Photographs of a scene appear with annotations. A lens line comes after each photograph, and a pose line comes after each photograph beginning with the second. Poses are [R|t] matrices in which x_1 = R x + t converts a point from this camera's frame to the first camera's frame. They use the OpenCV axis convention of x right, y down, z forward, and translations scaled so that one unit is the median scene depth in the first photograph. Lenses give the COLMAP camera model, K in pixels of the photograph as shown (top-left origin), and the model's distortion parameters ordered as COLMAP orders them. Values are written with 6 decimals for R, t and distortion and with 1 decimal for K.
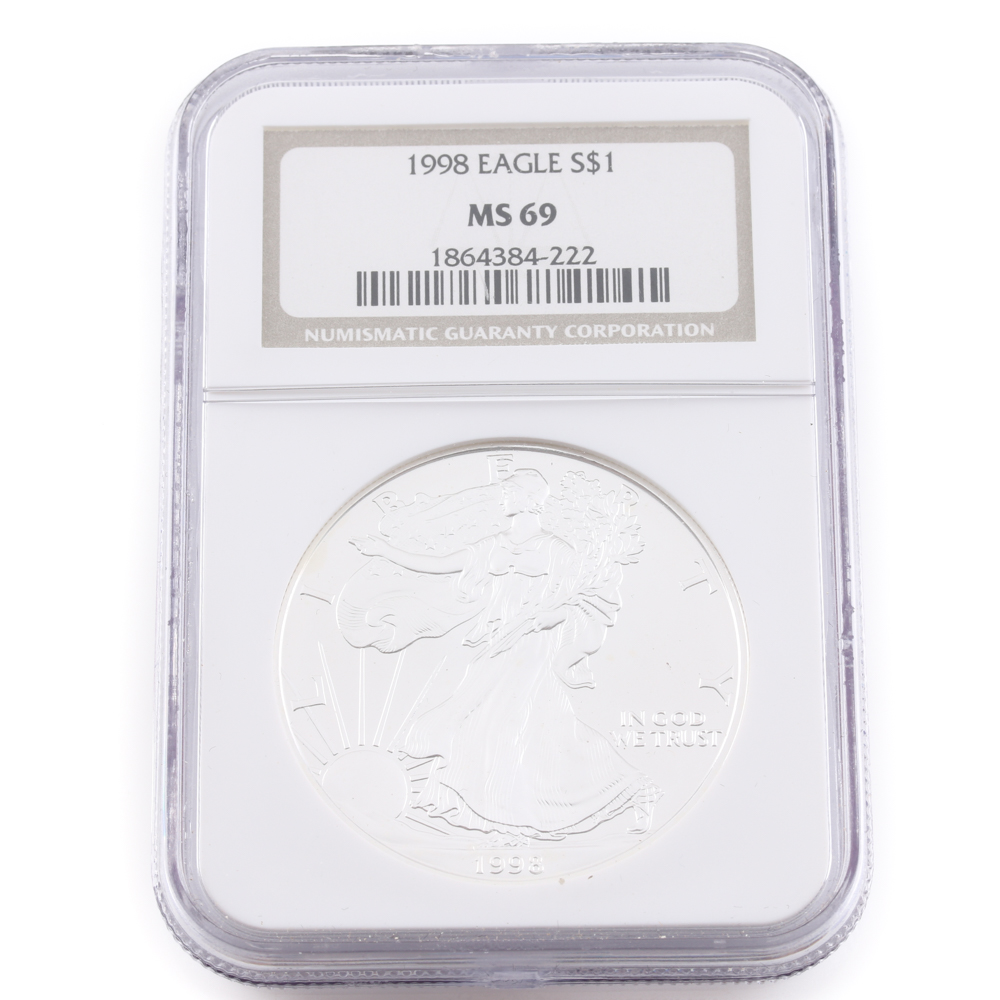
lens RADIAL K [[5144.8, 0, 499.6], [0, 5144.8, 499.8], [0, 0, 1]] dist [-0.011242, 0.000000]
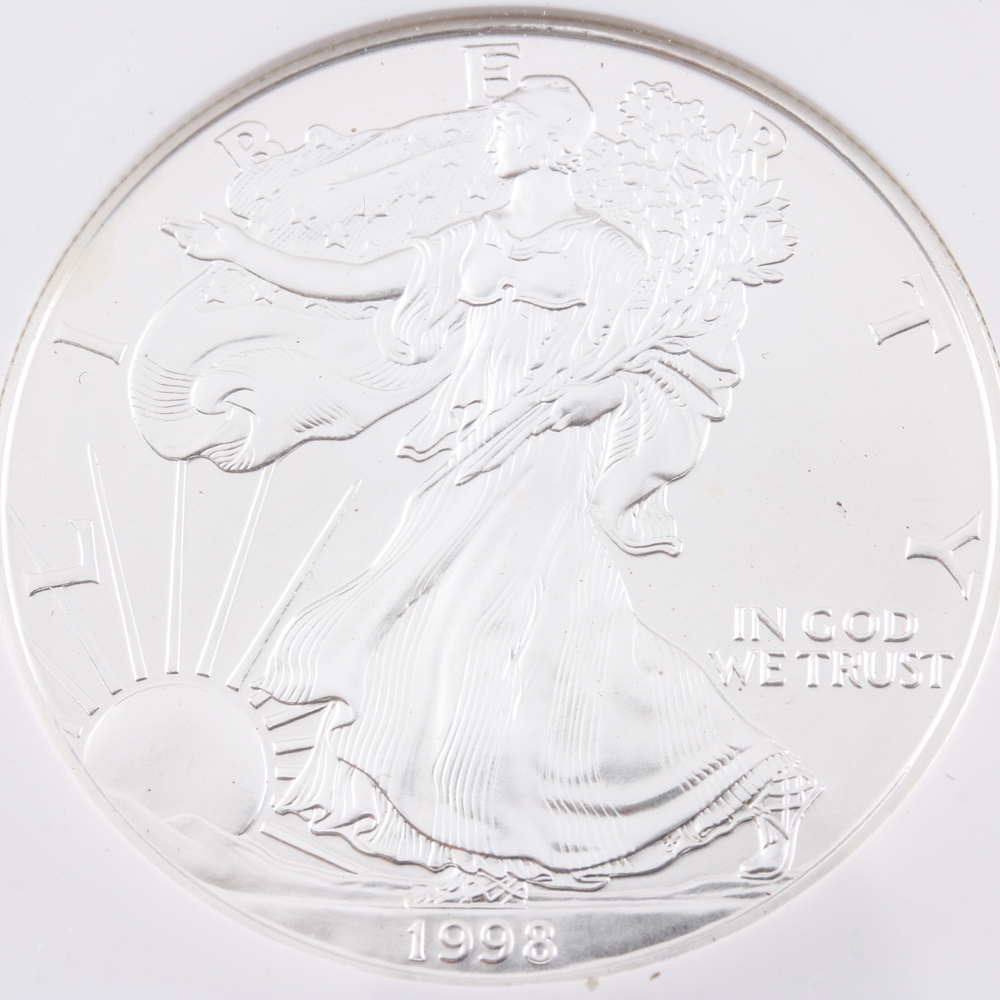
lens RADIAL K [[5144.8, 0, 500.9], [0, 5144.8, 501.3], [0, 0, 1]] dist [-0.011242, 0.000000]
pose [[0.998064, 0.016690, -0.059911, 0.030039], [-0.011134, 0.995706, 0.091899, -0.010527], [0.061187, -0.091054, 0.993964, 0.538284]]
